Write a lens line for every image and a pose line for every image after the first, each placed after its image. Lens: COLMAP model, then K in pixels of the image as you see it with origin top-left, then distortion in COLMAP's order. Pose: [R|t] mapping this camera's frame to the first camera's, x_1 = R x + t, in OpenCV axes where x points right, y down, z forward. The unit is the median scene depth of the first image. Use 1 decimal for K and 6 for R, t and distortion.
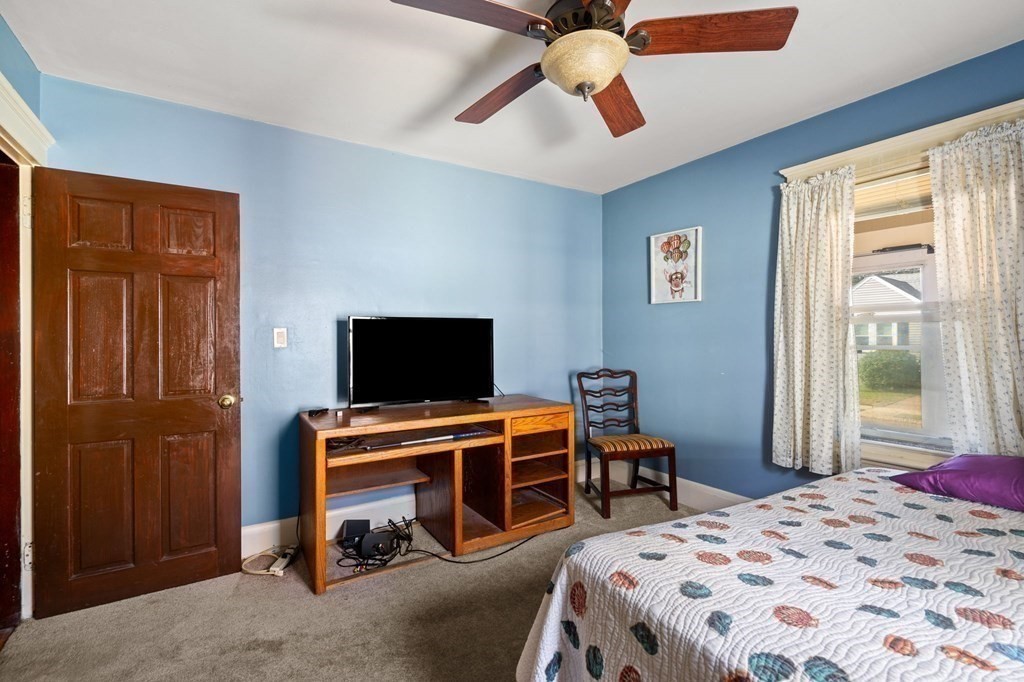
lens RADIAL K [[455.3, 0, 512.0], [0, 455.3, 341.0], [0, 0, 1]] dist [-0.030648, 0.000101]
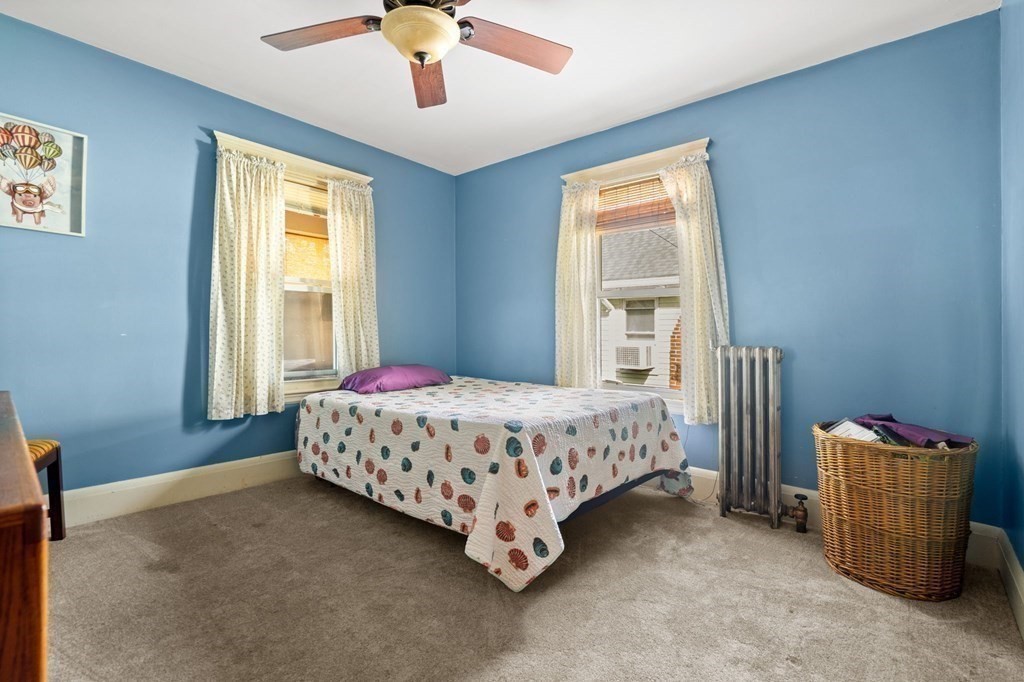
lens RADIAL K [[455.3, 0, 512.0], [0, 455.3, 341.0], [0, 0, 1]] dist [-0.030648, 0.000101]
pose [[-0.313647, 0.003548, 0.949533, -0.456763], [0.009543, 0.999954, -0.000584, 0.082475], [-0.949492, 0.008878, -0.313666, 0.553864]]
